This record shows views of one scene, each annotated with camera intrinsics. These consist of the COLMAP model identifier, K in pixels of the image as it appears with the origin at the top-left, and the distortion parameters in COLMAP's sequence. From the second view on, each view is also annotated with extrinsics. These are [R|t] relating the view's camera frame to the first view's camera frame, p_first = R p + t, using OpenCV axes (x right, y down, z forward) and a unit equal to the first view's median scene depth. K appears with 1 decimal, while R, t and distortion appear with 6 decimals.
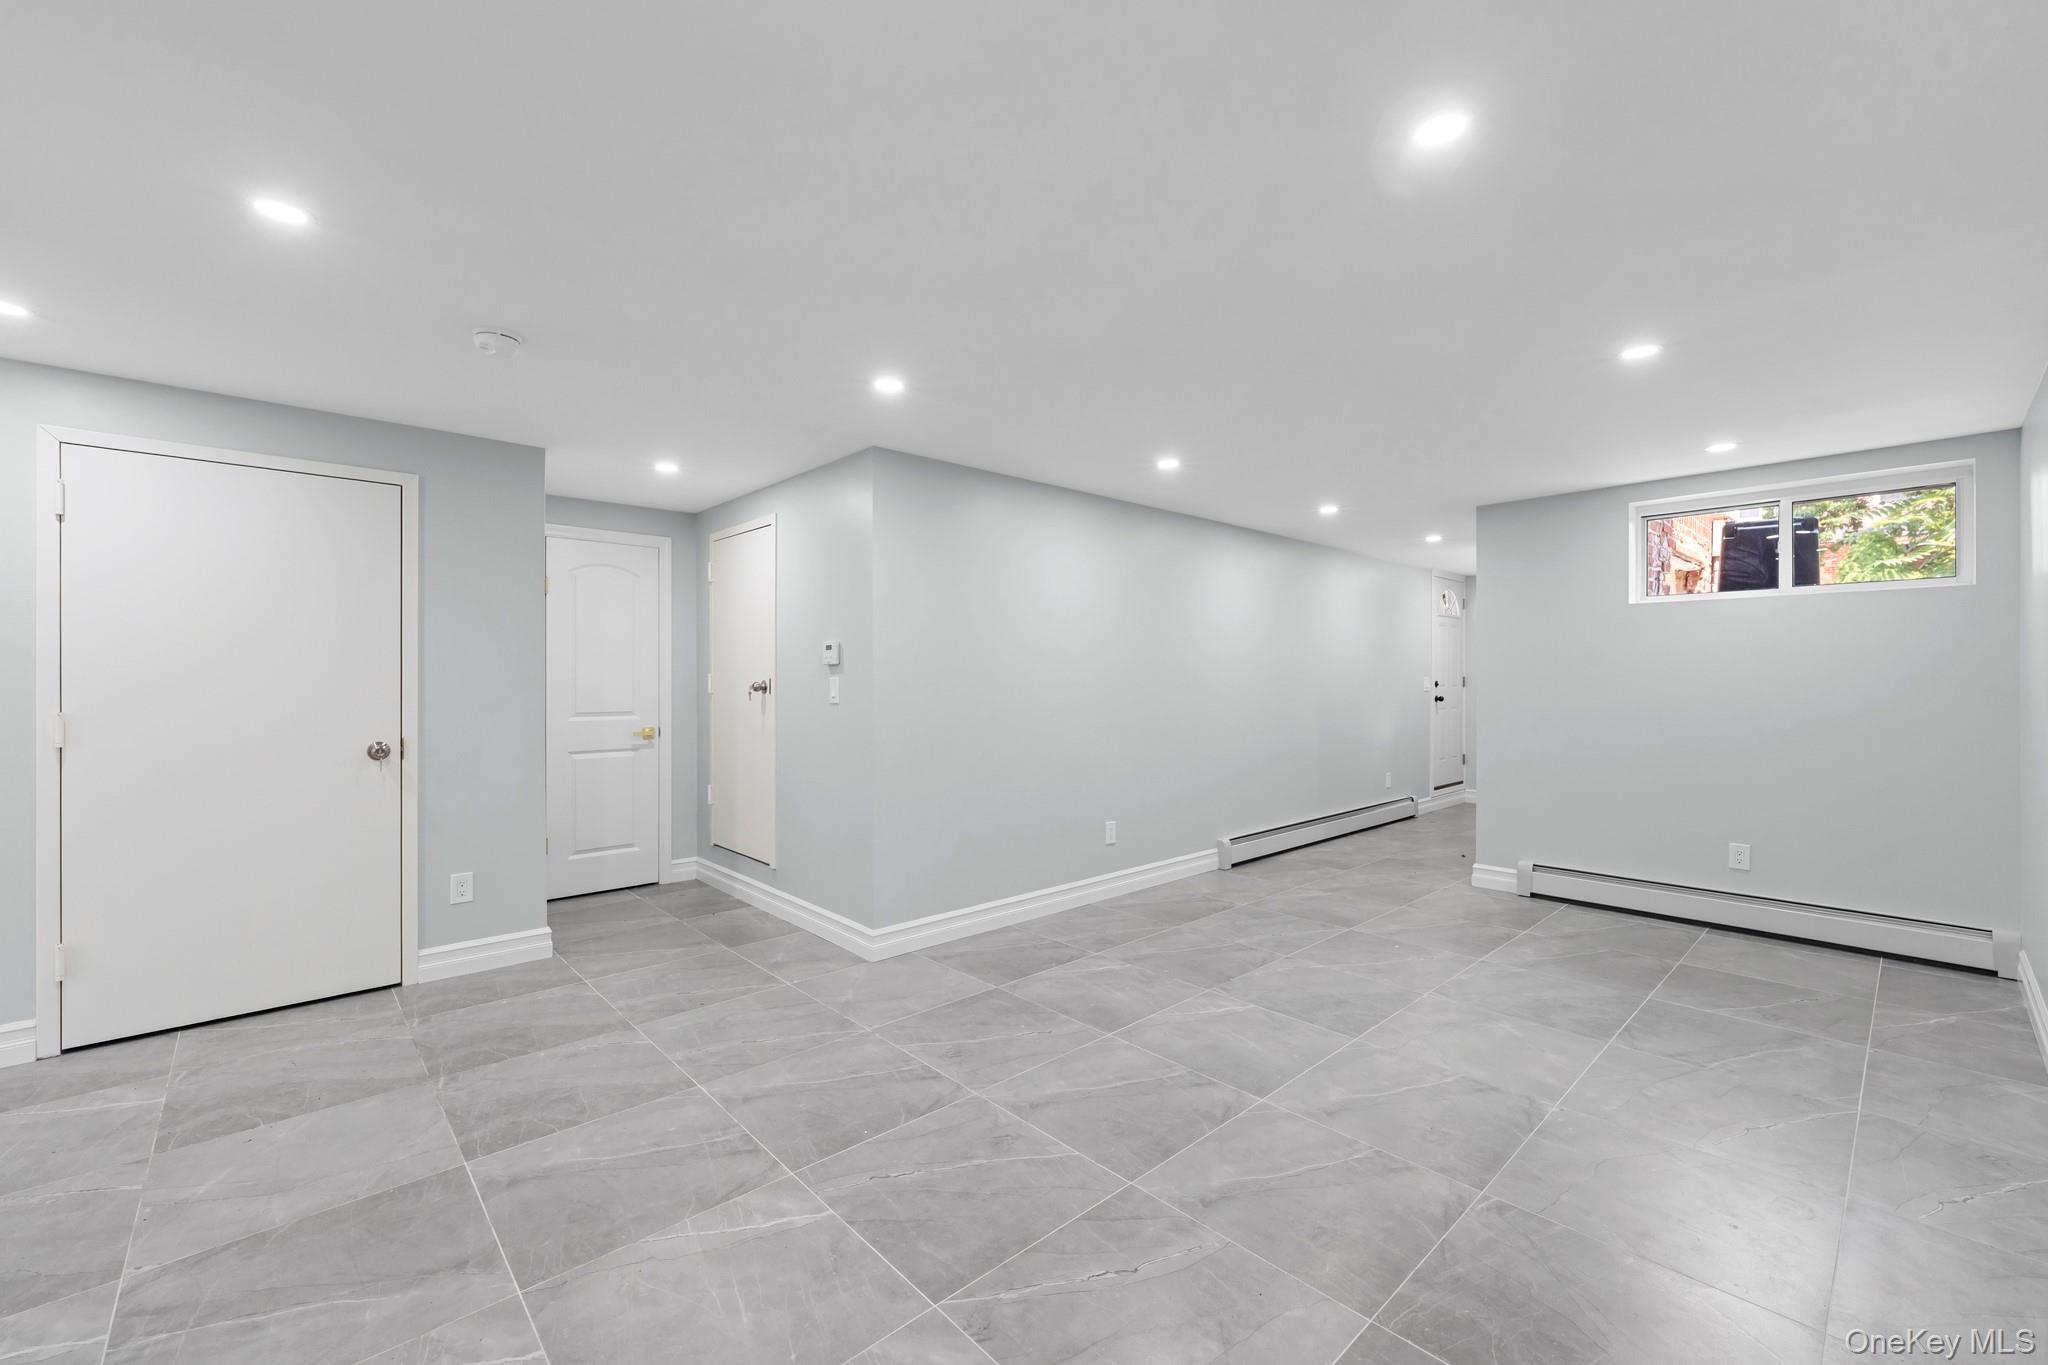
lens RADIAL K [[837.1, 0, 1024.0], [0, 837.1, 682.5], [0, 0, 1]] dist [-0.000638, -0.000169]
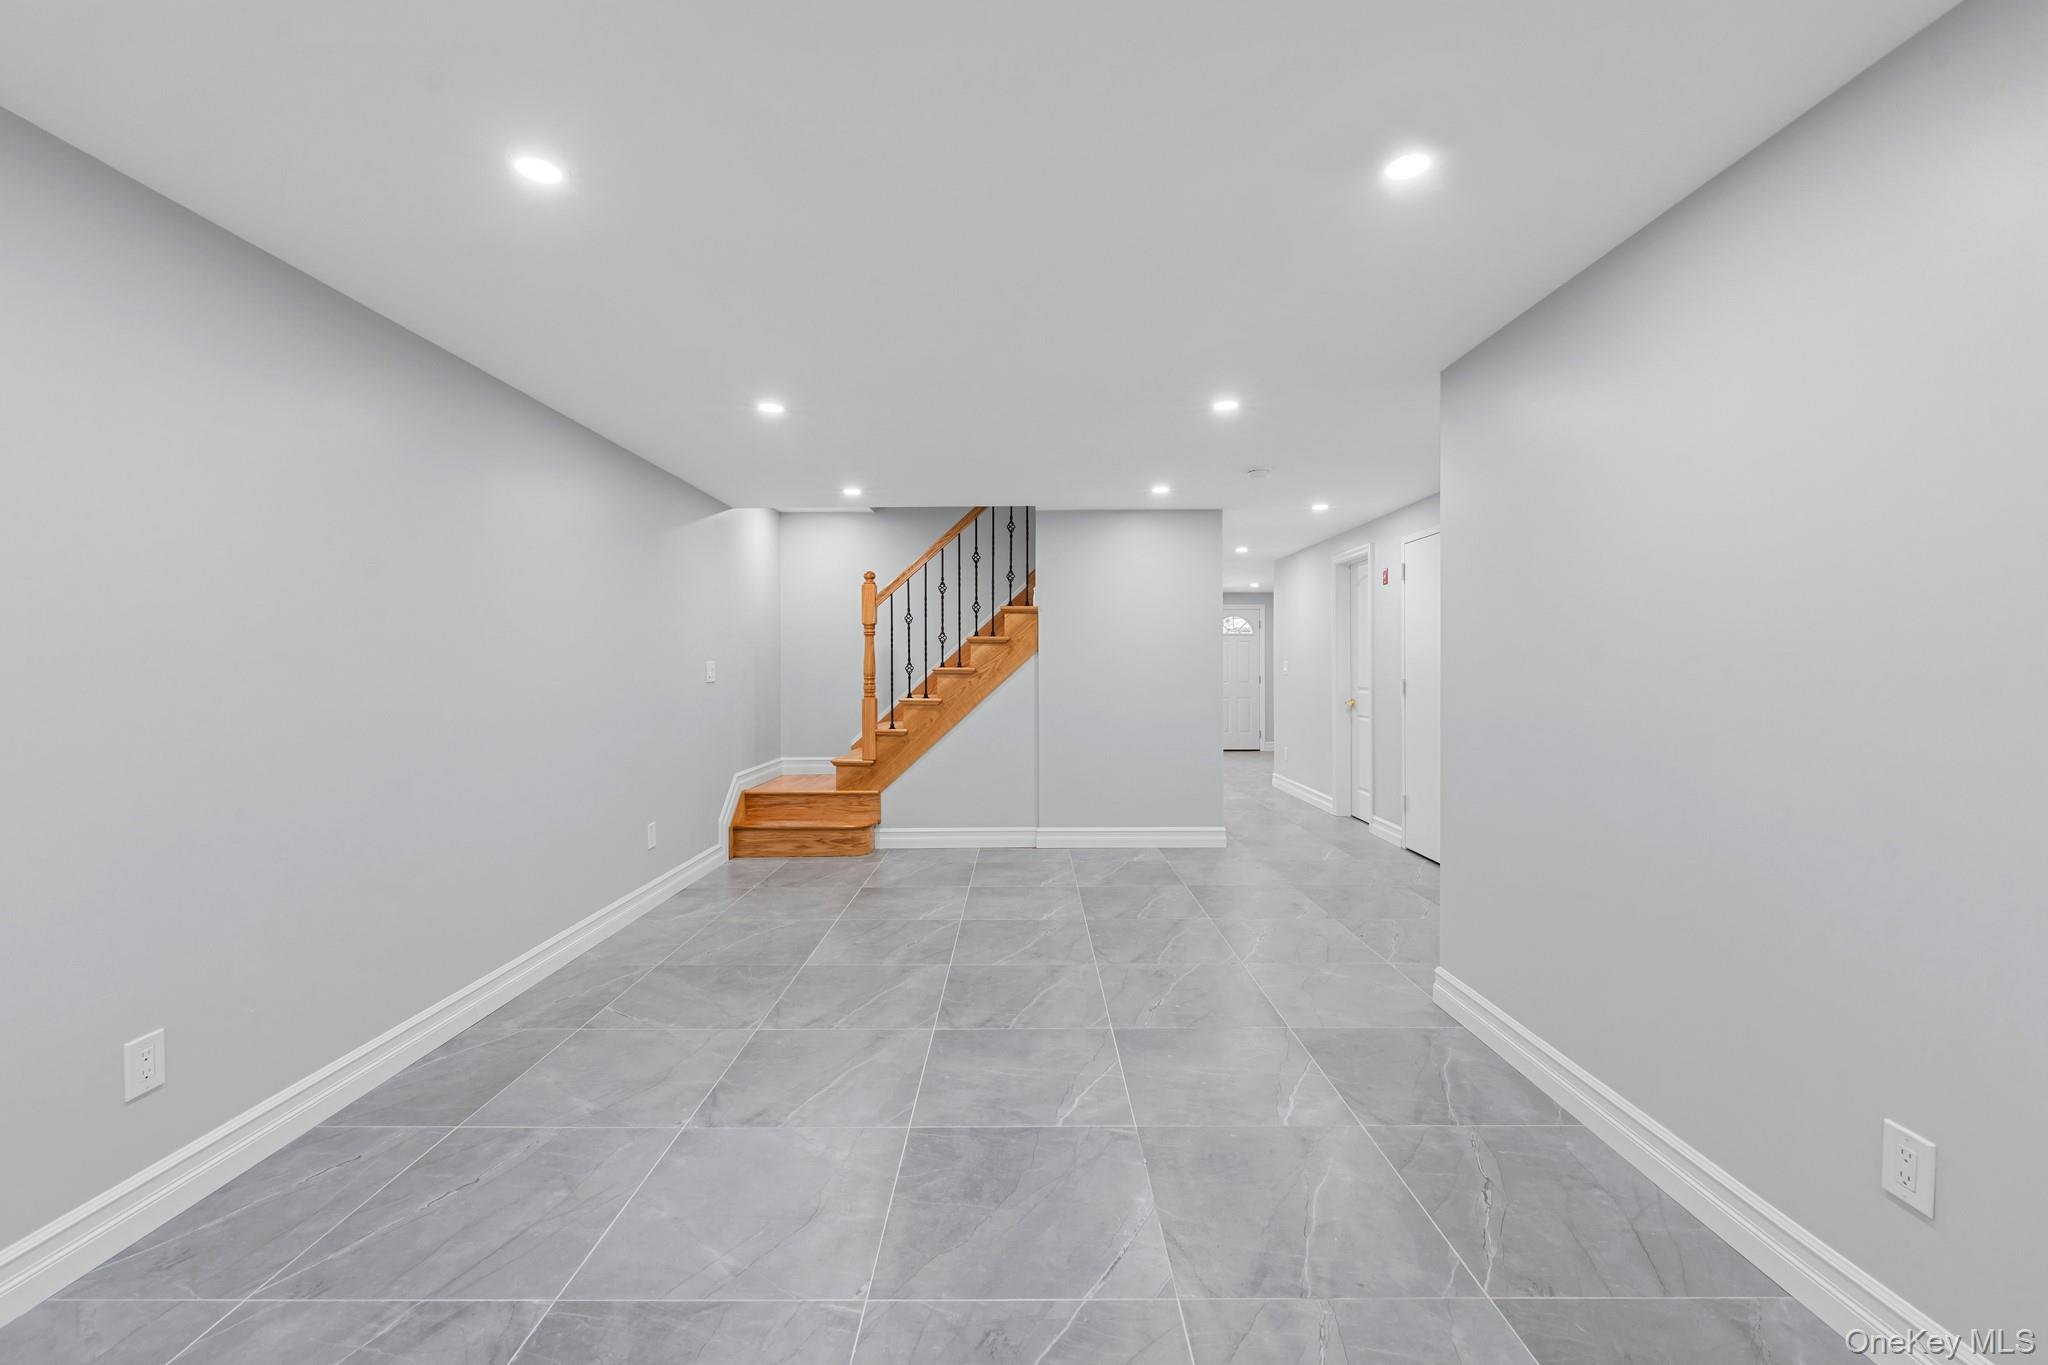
lens RADIAL K [[837.1, 0, 1024.0], [0, 837.1, 682.5], [0, 0, 1]] dist [-0.000638, -0.000169]
pose [[-0.686016, 0.017118, -0.727385, 1.016729], [0.001670, 0.999758, 0.021952, -0.001529], [0.727584, 0.013845, -0.685878, 1.852769]]
